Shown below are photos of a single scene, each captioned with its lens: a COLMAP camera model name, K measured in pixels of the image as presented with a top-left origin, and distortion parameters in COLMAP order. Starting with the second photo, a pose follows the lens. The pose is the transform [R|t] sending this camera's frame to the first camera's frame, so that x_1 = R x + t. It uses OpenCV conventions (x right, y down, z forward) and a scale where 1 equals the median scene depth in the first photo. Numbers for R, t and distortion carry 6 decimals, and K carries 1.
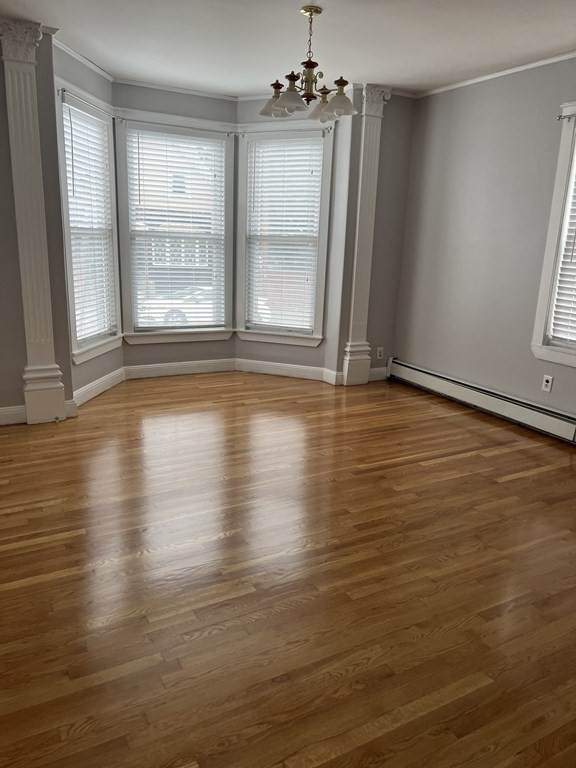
lens RADIAL K [[576.4, 0, 292.8], [0, 576.4, 384.5], [0, 0, 1]] dist [0.041181, -0.037365]
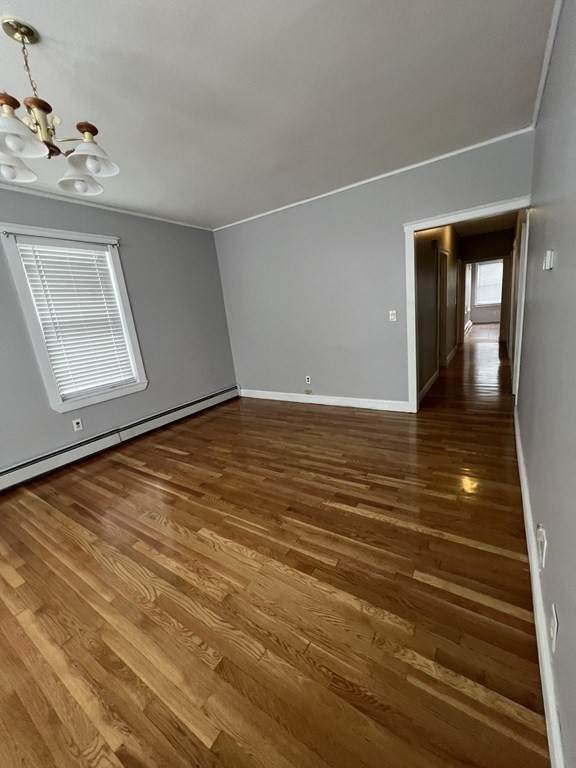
lens RADIAL K [[309.0, 0, 289.7], [0, 309.0, 381.1], [0, 0, 1]] dist [-0.002569, 0.000847]
pose [[-0.469354, -0.188383, 0.862681, -0.464074], [0.298300, 0.885714, 0.355708, -0.225424], [-0.831098, 0.424291, -0.359519, 0.859685]]
